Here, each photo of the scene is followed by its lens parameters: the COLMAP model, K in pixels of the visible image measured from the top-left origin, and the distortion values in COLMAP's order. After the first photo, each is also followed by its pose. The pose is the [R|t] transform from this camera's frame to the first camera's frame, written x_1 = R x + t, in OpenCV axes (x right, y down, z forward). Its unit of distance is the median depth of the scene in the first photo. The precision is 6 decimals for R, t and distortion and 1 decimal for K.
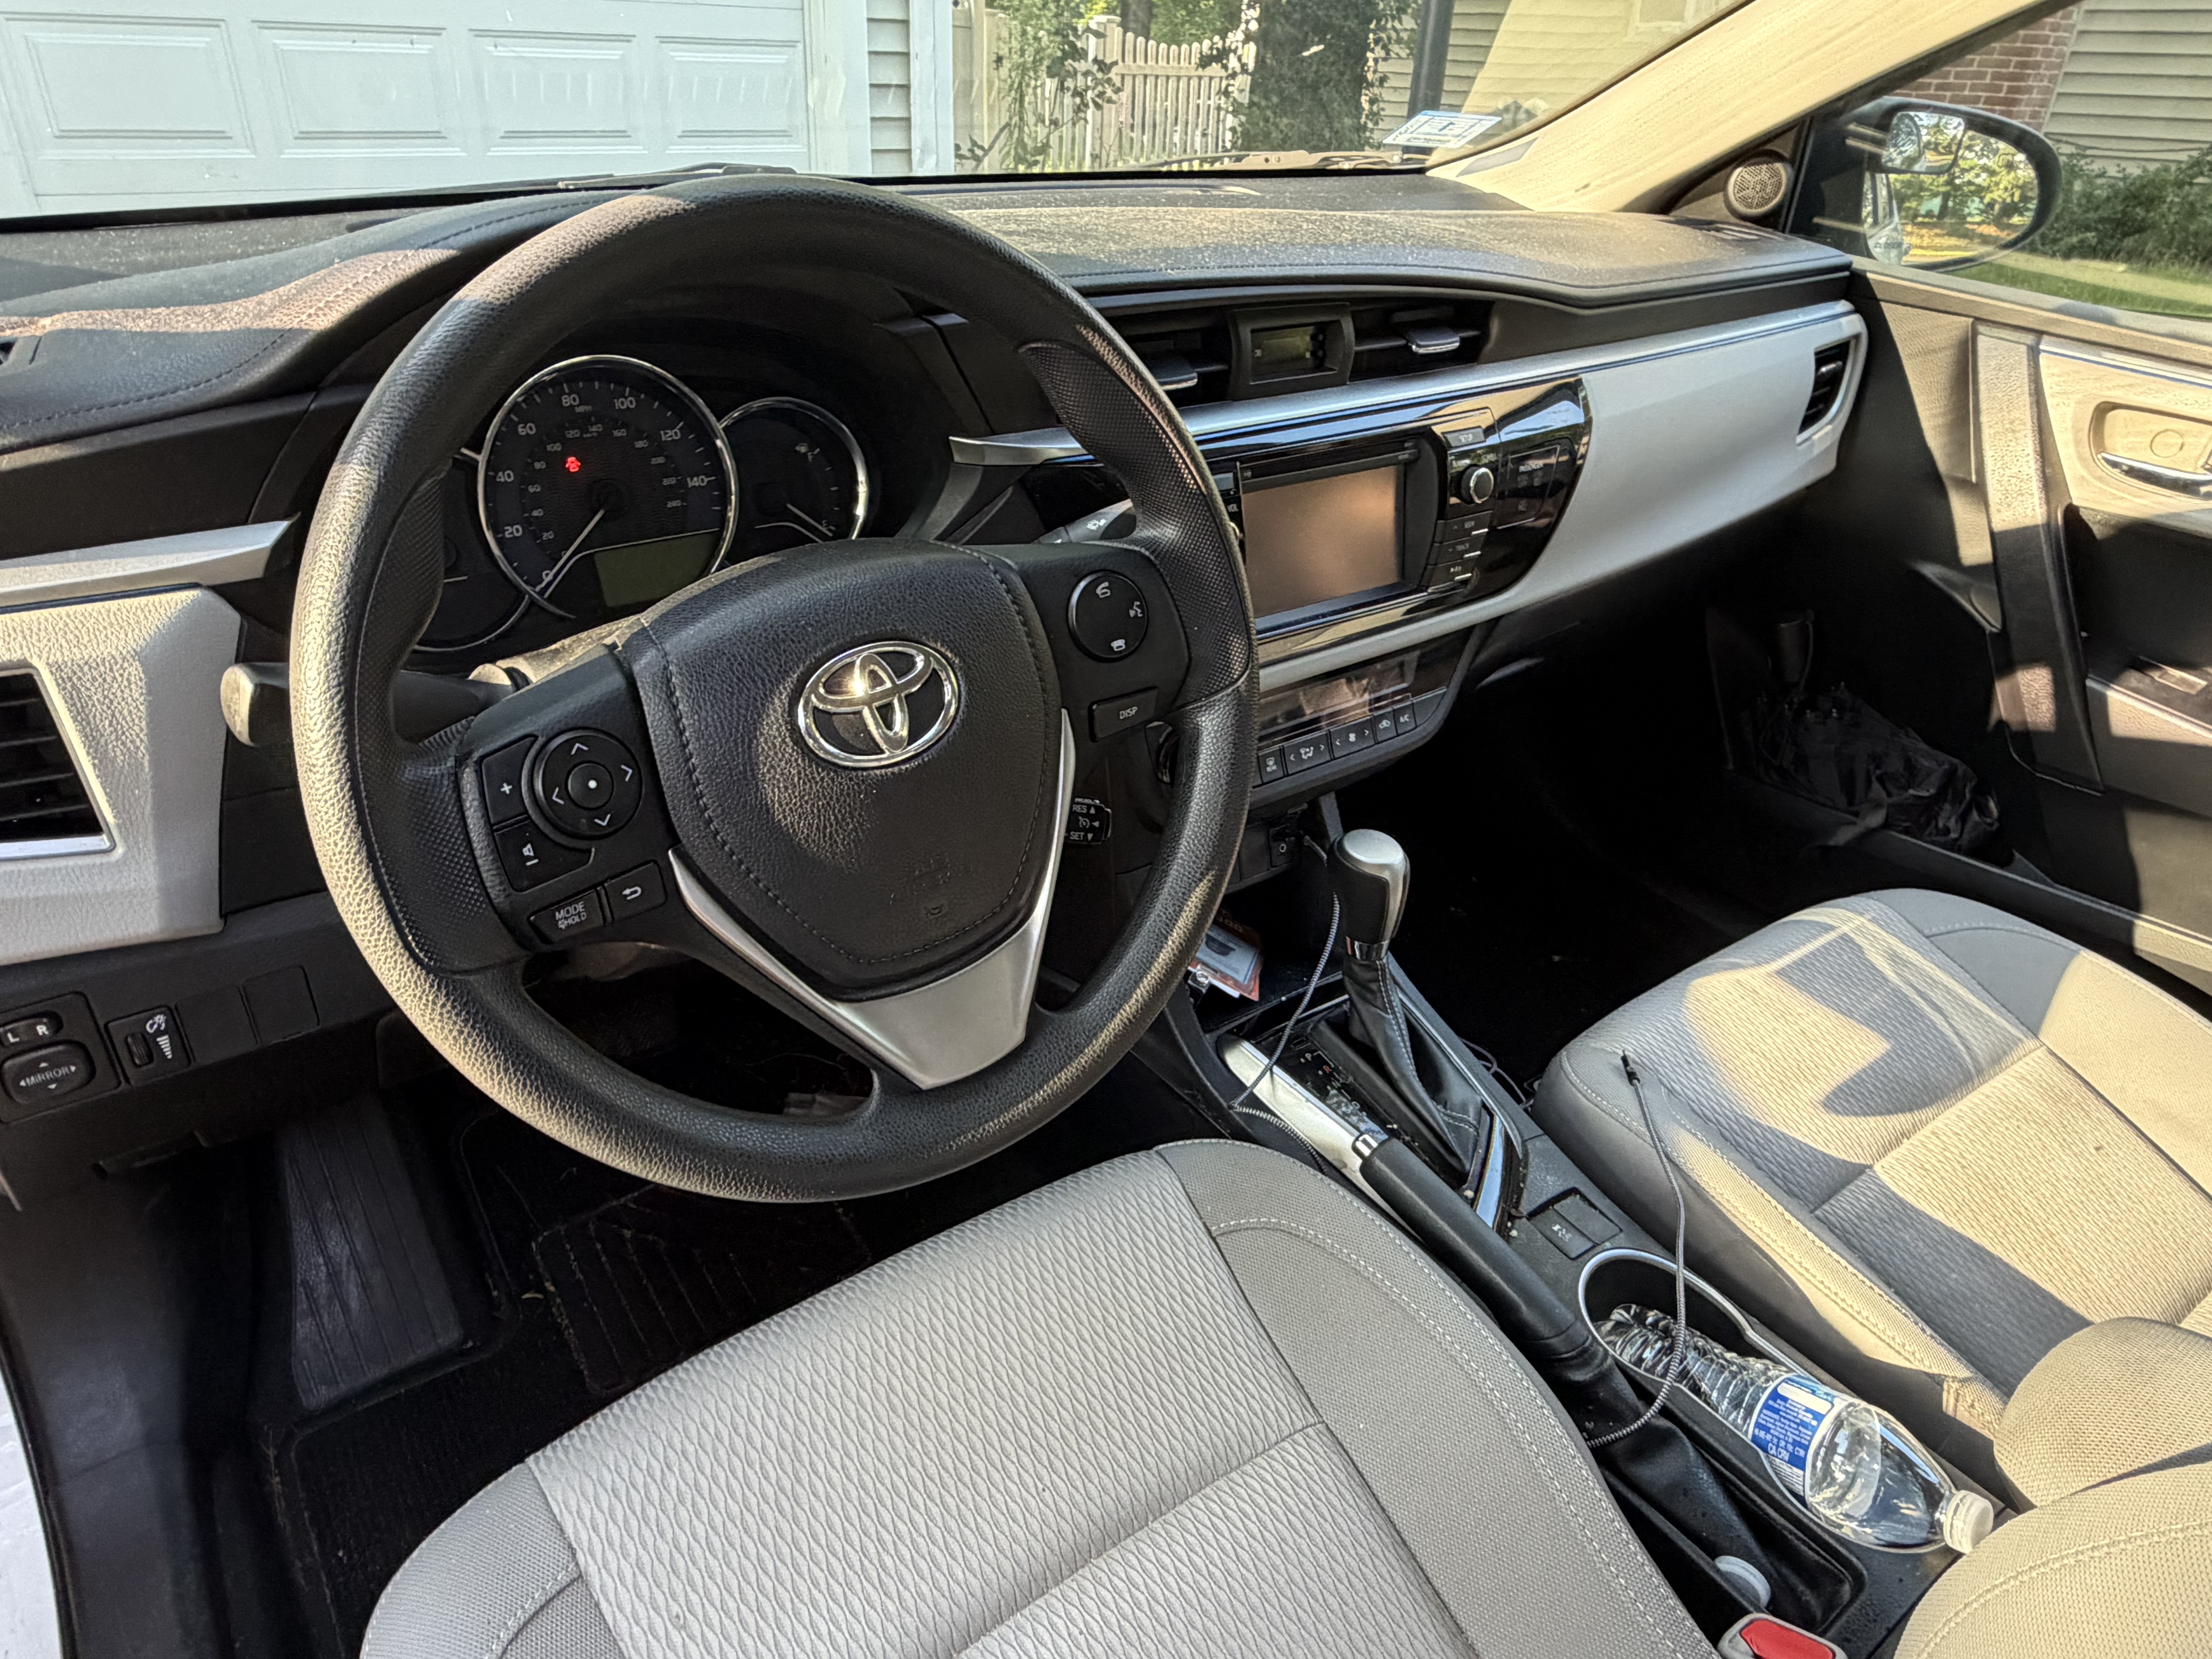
lens RADIAL K [[1421.7, 0, 1106.0], [0, 1421.7, 829.5], [0, 0, 1]] dist [0.003790, 0.002582]
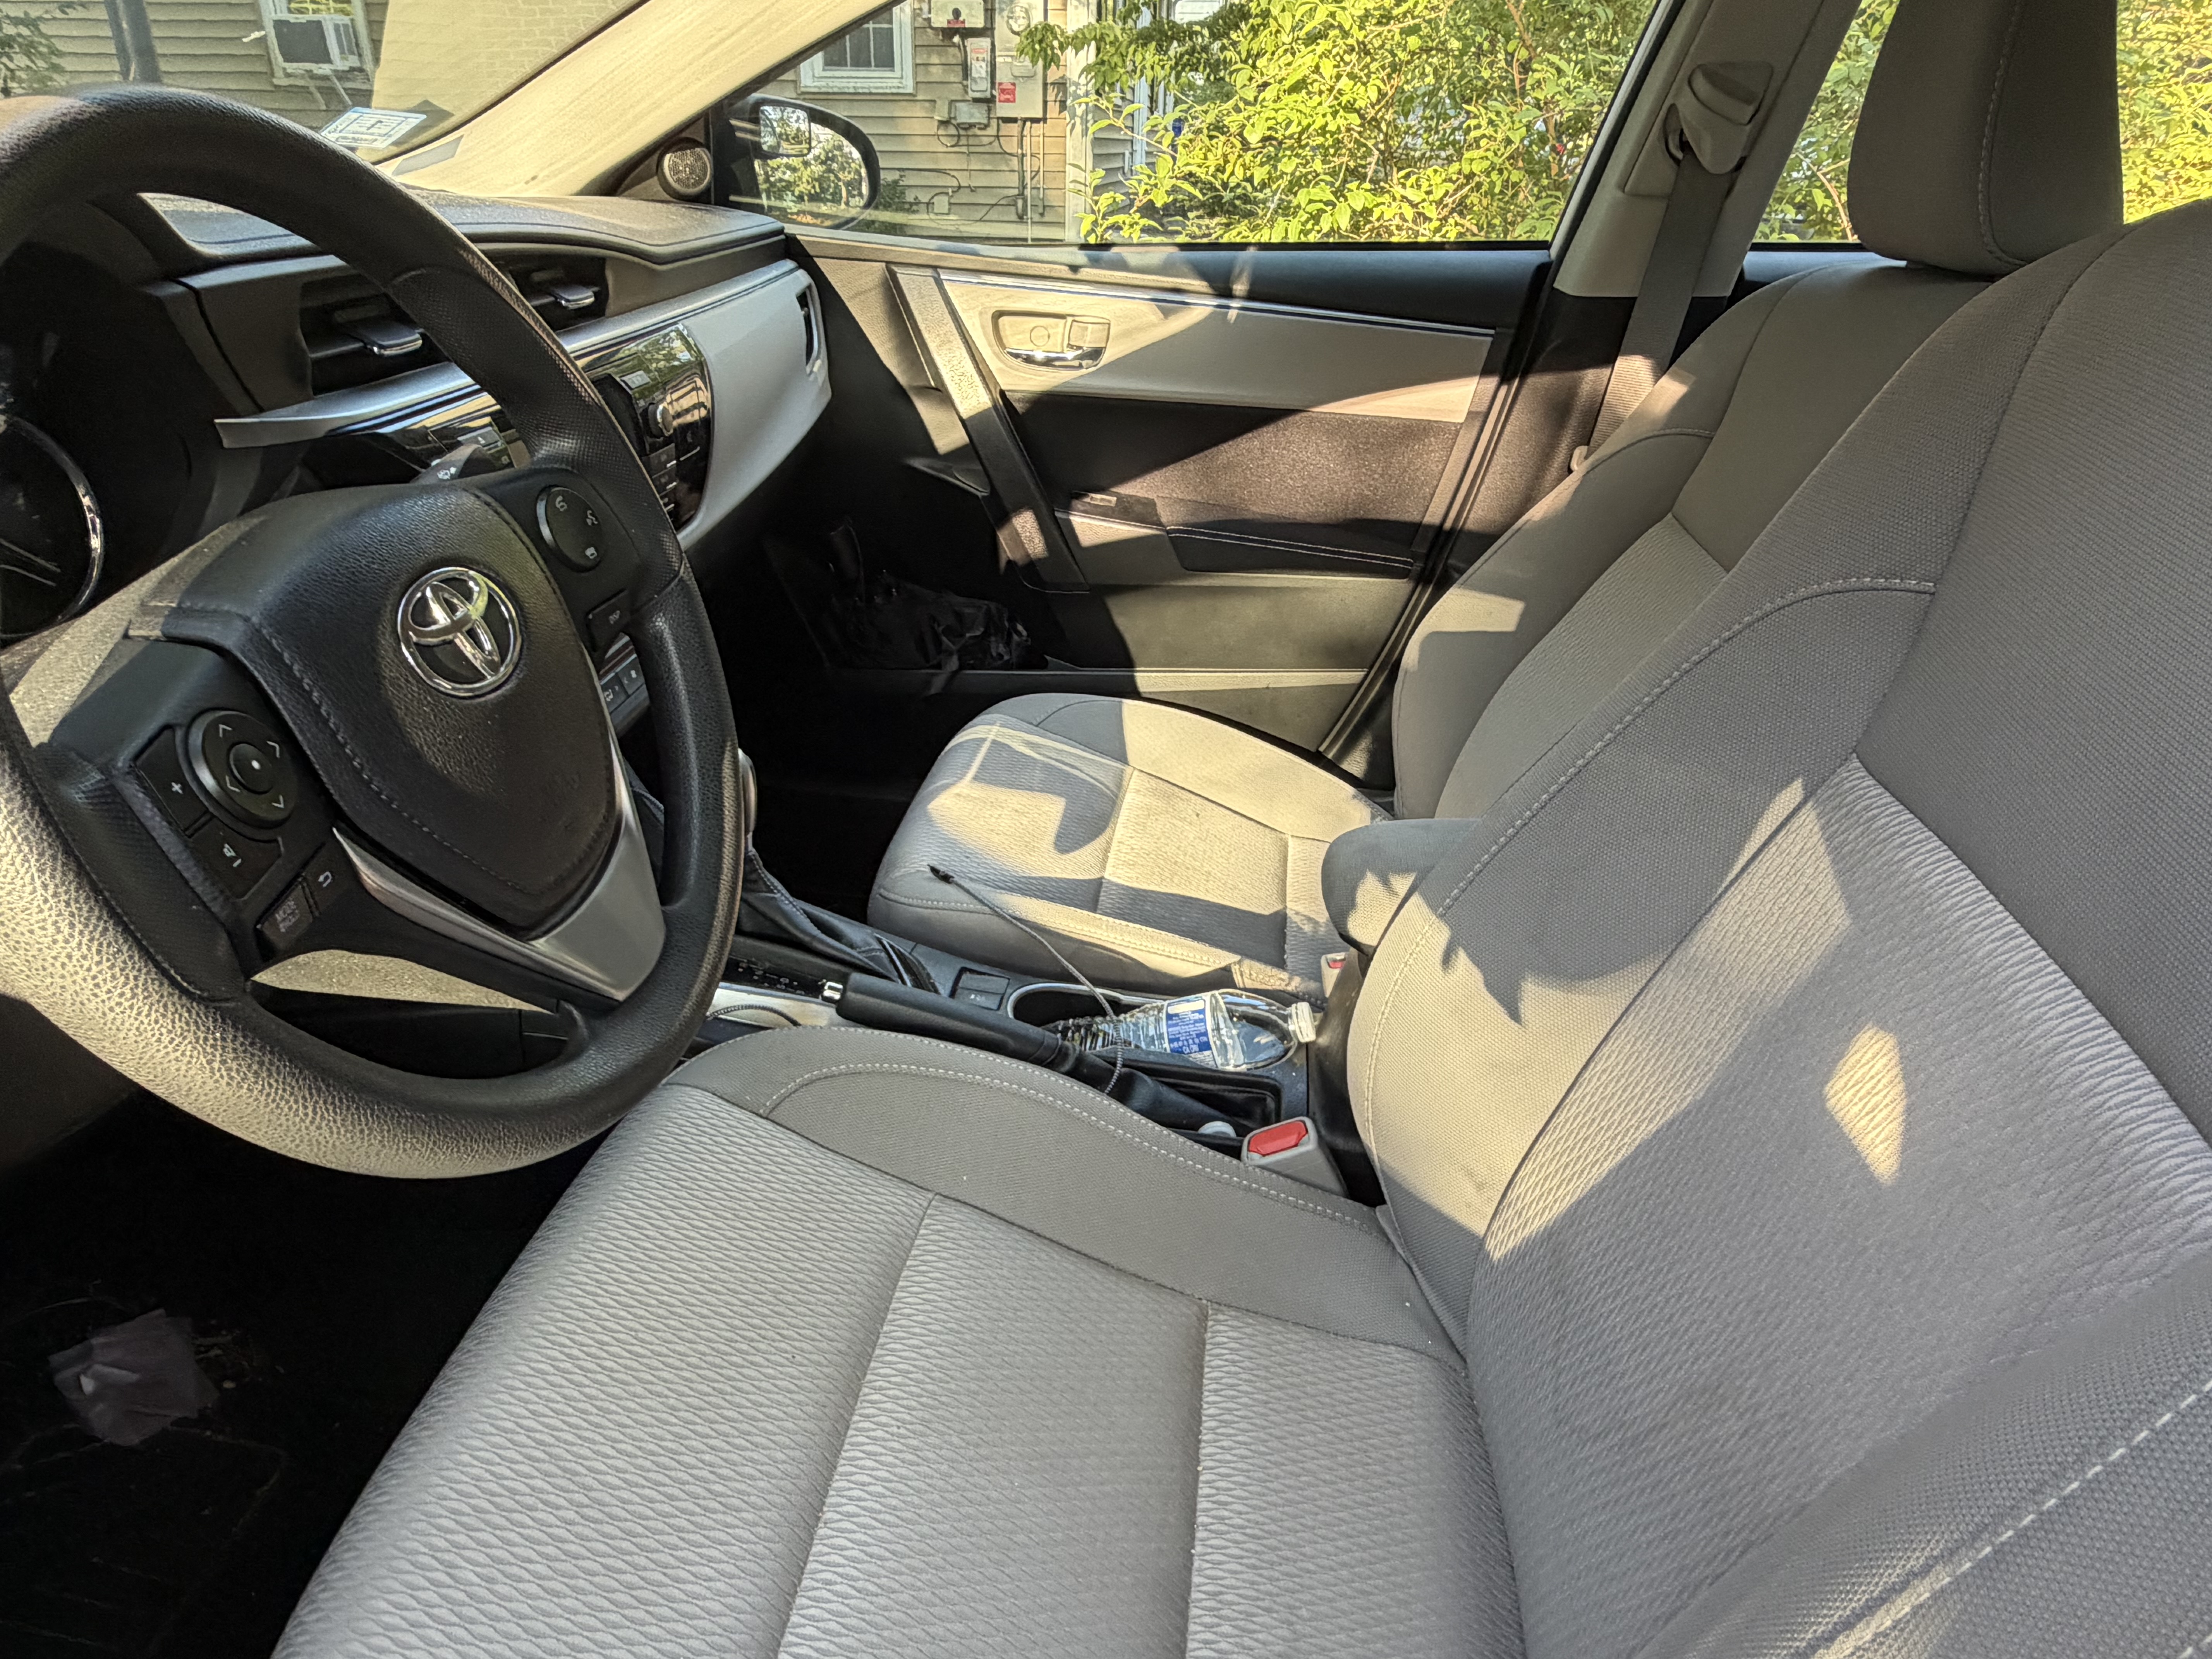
lens RADIAL K [[1394.1, 0, 1106.0], [0, 1394.1, 829.5], [0, 0, 1]] dist [0.001994, 0.002672]
pose [[0.679559, -0.342225, 0.648908, -0.248054], [0.357050, 0.926984, 0.114964, 0.040015], [-0.640871, 0.153568, 0.752131, 0.011574]]
